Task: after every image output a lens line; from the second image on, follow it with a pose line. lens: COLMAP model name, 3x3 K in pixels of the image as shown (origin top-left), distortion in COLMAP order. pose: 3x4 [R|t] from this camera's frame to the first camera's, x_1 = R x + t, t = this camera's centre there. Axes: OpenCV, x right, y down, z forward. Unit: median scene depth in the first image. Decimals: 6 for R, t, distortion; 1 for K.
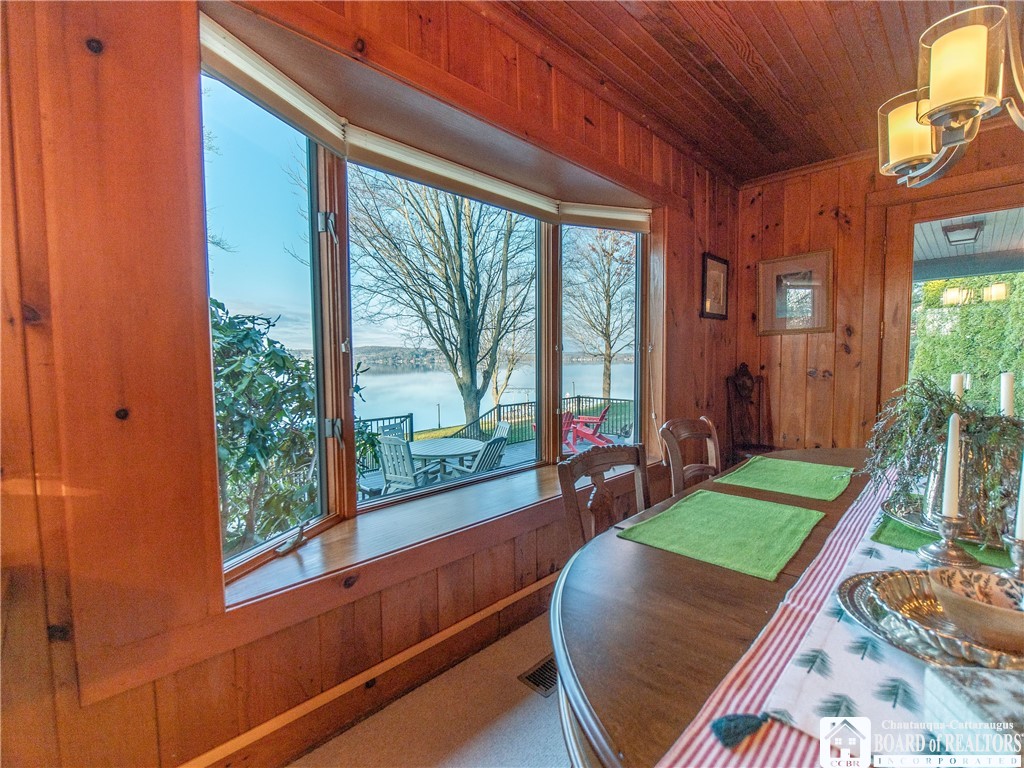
lens RADIAL K [[458.6, 0, 515.8], [0, 458.6, 381.2], [0, 0, 1]] dist [0.001764, -0.000034]
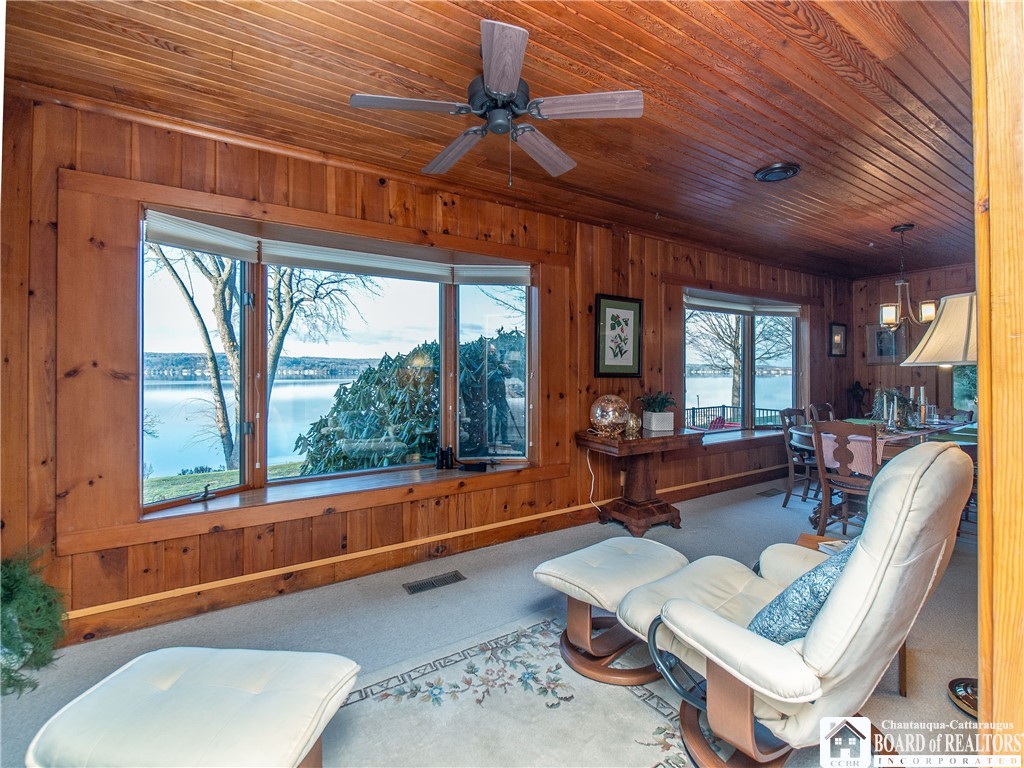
lens RADIAL K [[493.5, 0, 520.0], [0, 493.5, 366.4], [0, 0, 1]] dist [0.003258, 0.000089]
pose [[0.980031, 0.005540, -0.198768, -0.140085], [-0.016501, 0.998430, -0.053531, 0.009650], [0.198159, 0.055742, 0.978584, -0.395583]]
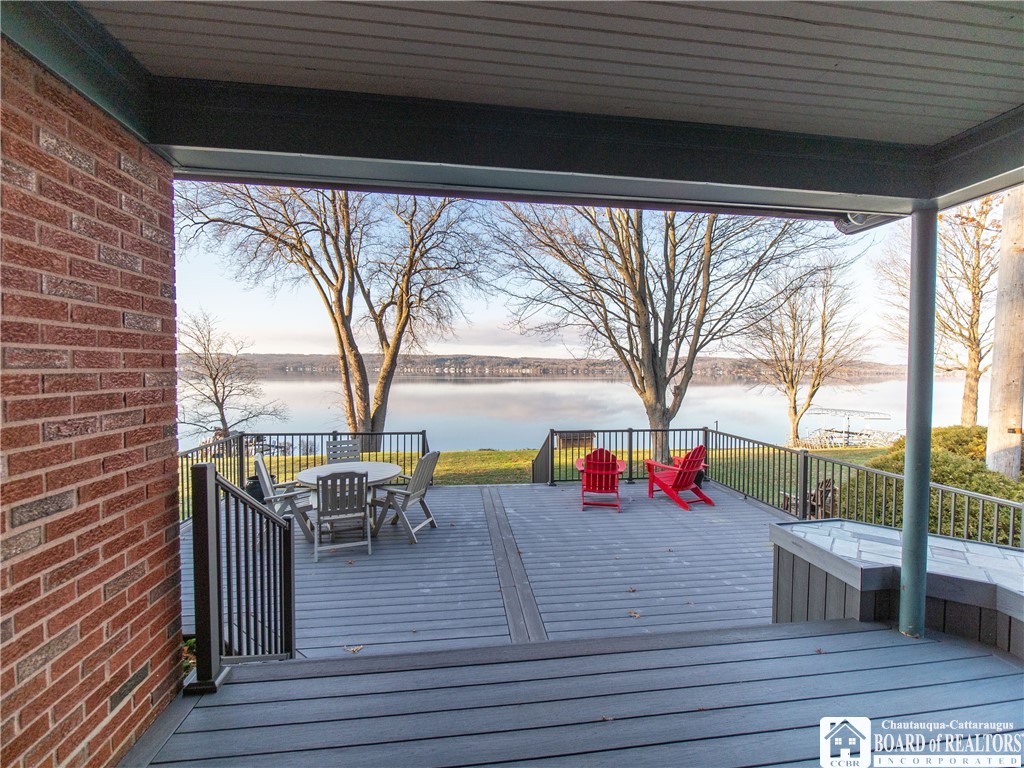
lens RADIAL K [[458.6, 0, 518.0], [0, 458.6, 382.5], [0, 0, 1]] dist [0.001764, -0.000034]
pose [[0.789184, 0.031714, -0.613338, 0.495553], [-0.043592, 0.999040, -0.004432, -0.031637], [0.612608, 0.030234, 0.789808, 0.373964]]
